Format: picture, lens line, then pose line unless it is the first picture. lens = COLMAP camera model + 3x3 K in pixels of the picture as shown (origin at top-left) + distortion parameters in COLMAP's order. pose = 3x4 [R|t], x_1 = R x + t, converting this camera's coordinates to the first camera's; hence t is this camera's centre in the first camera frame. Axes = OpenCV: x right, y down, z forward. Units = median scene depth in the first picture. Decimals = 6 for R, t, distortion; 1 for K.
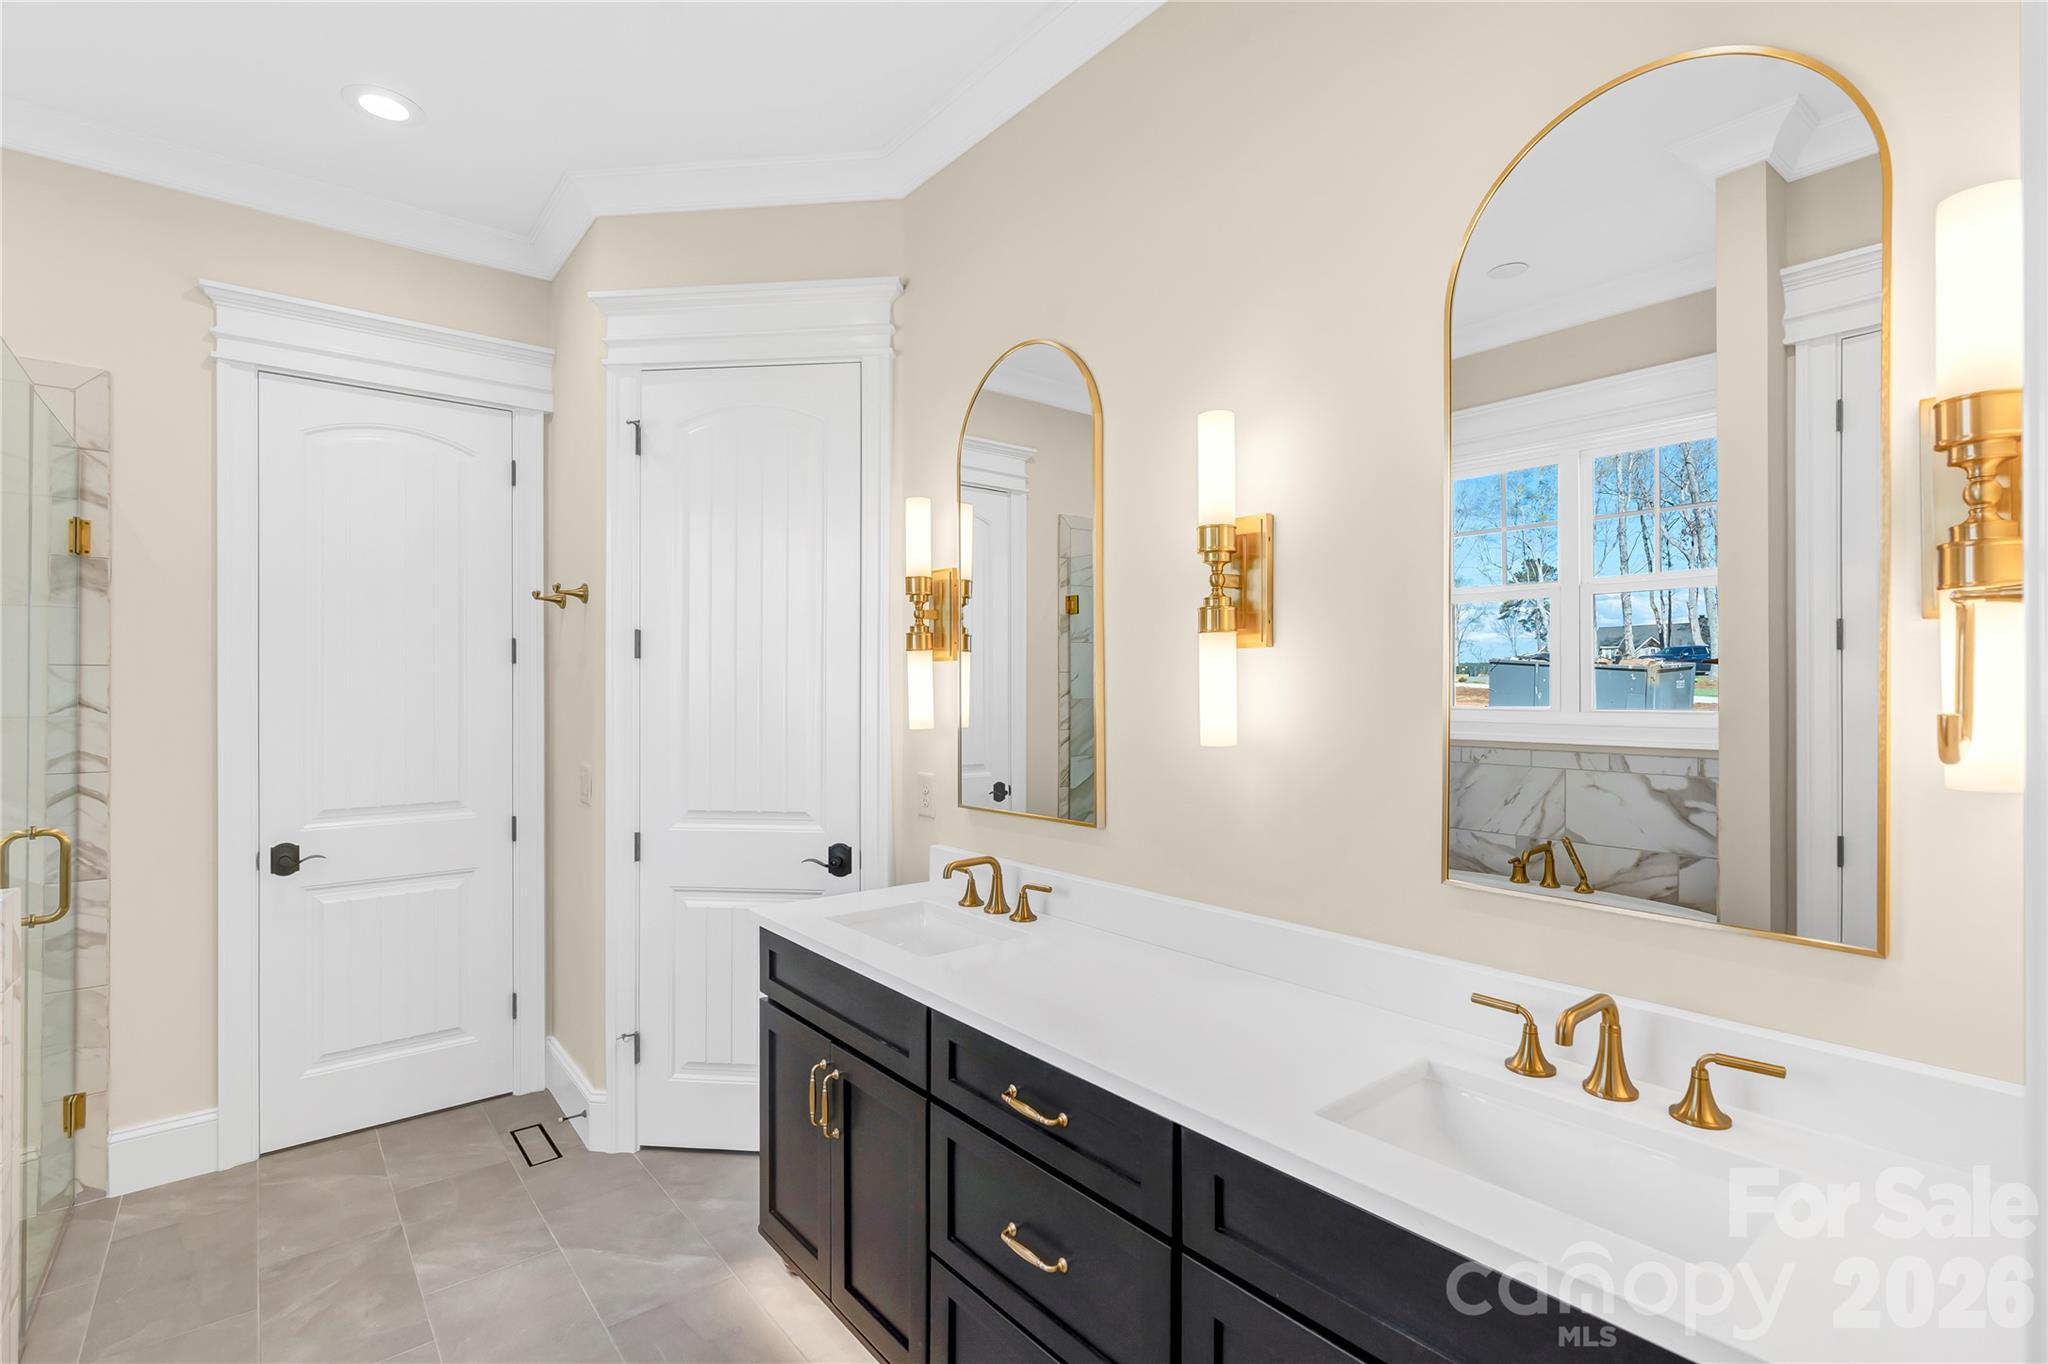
lens RADIAL K [[952.3, 0, 1024.0], [0, 952.3, 682.0], [0, 0, 1]] dist [0.001220, 0.000855]
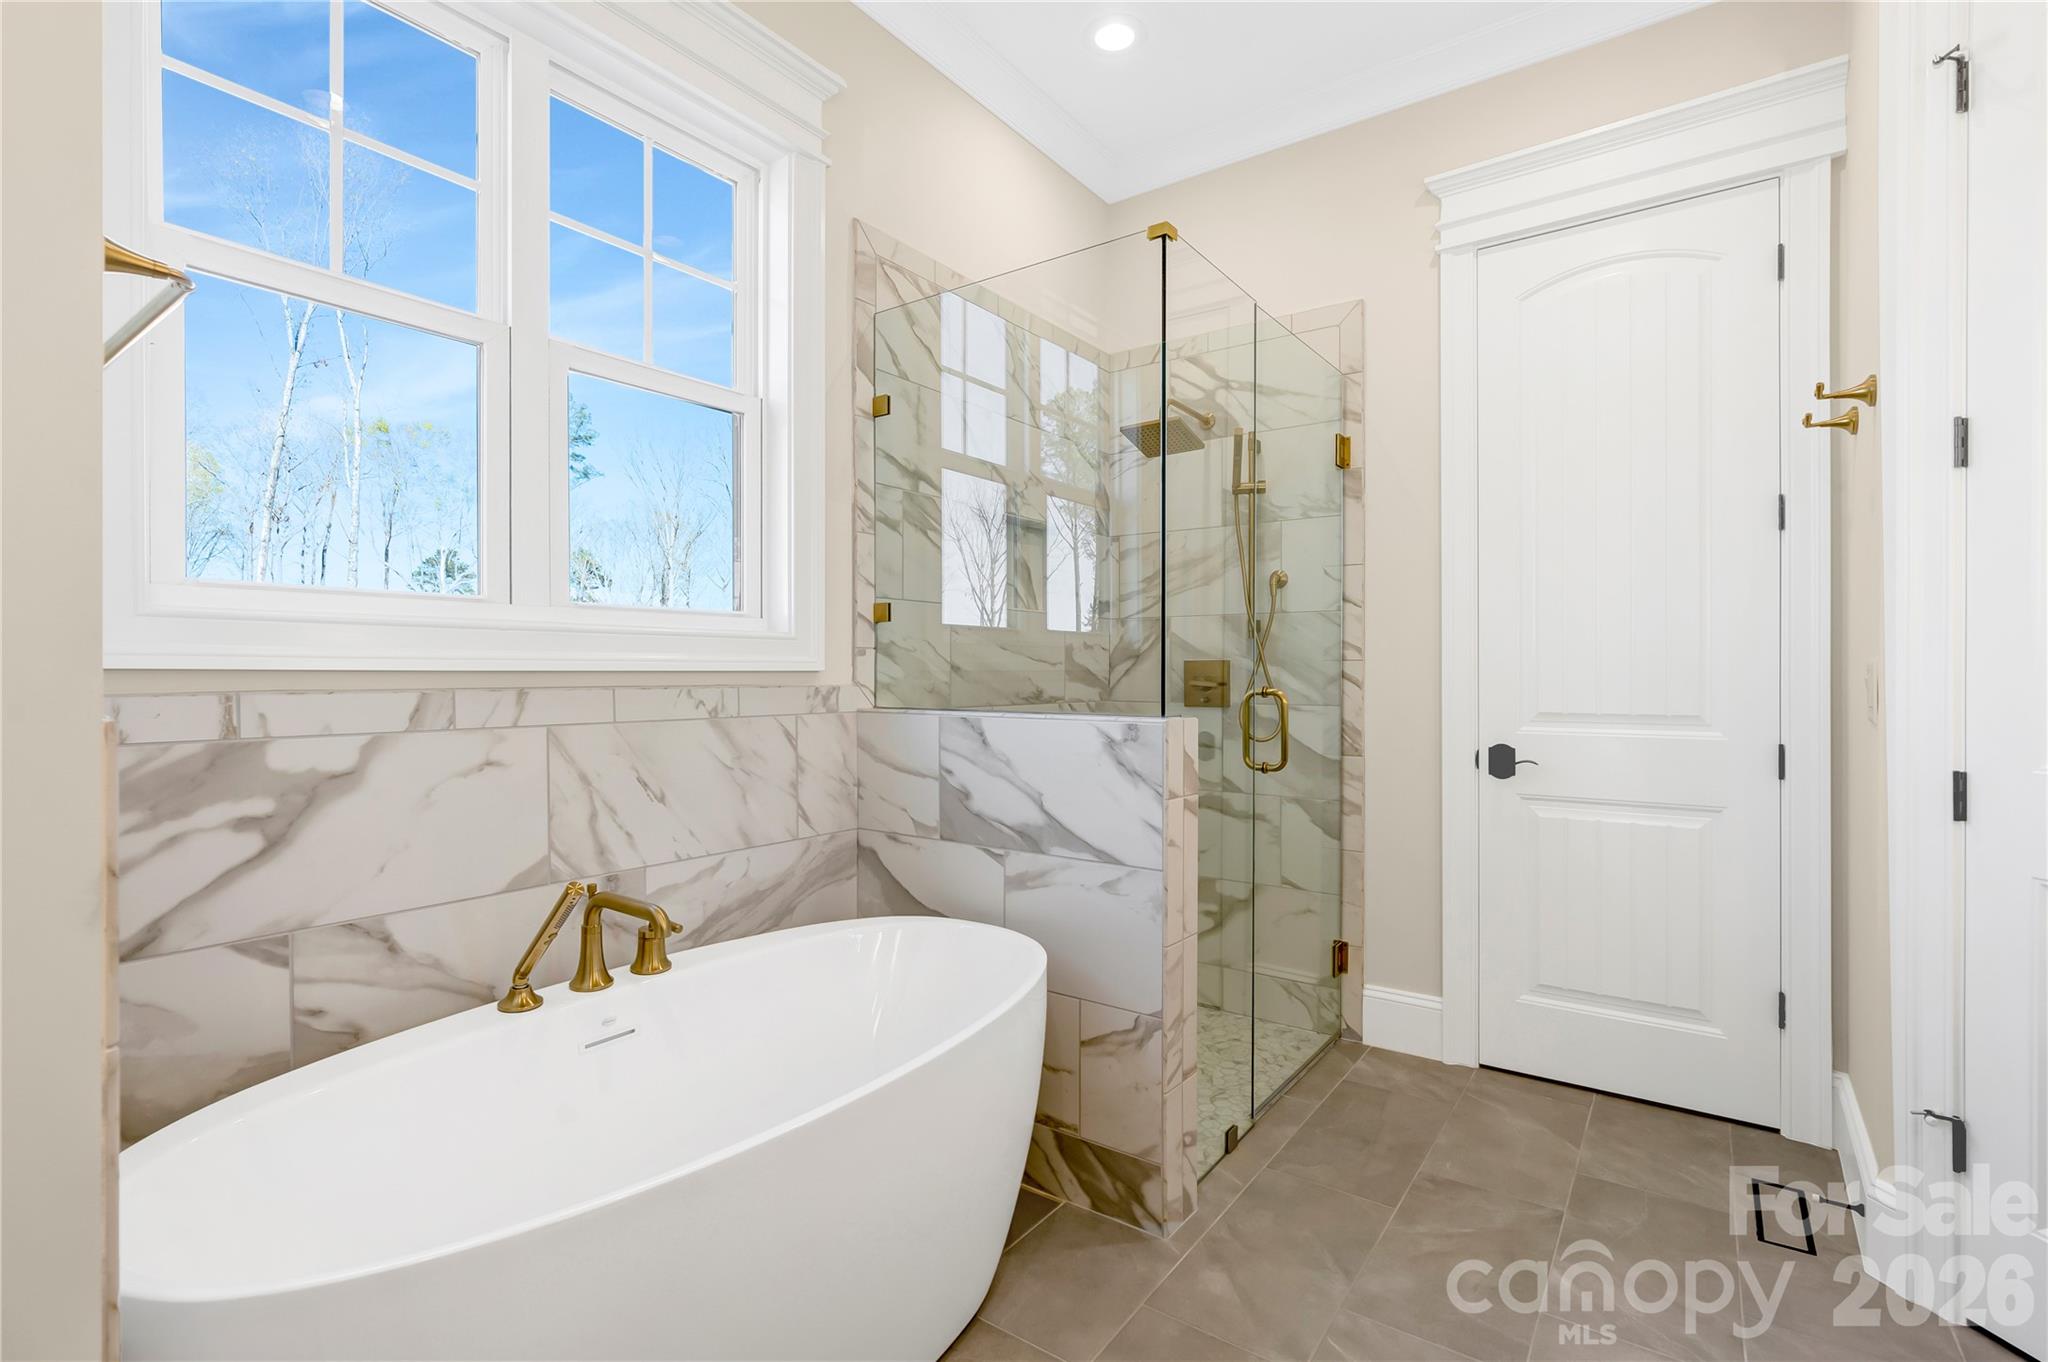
lens RADIAL K [[934.4, 0, 1030.7], [0, 934.4, 673.9], [0, 0, 1]] dist [-0.003034, 0.000201]
pose [[0.261317, 0.001025, -0.965253, -0.011806], [0.001176, 0.999998, 0.001380, 0.107221], [0.965252, -0.001496, 0.261315, 0.340827]]
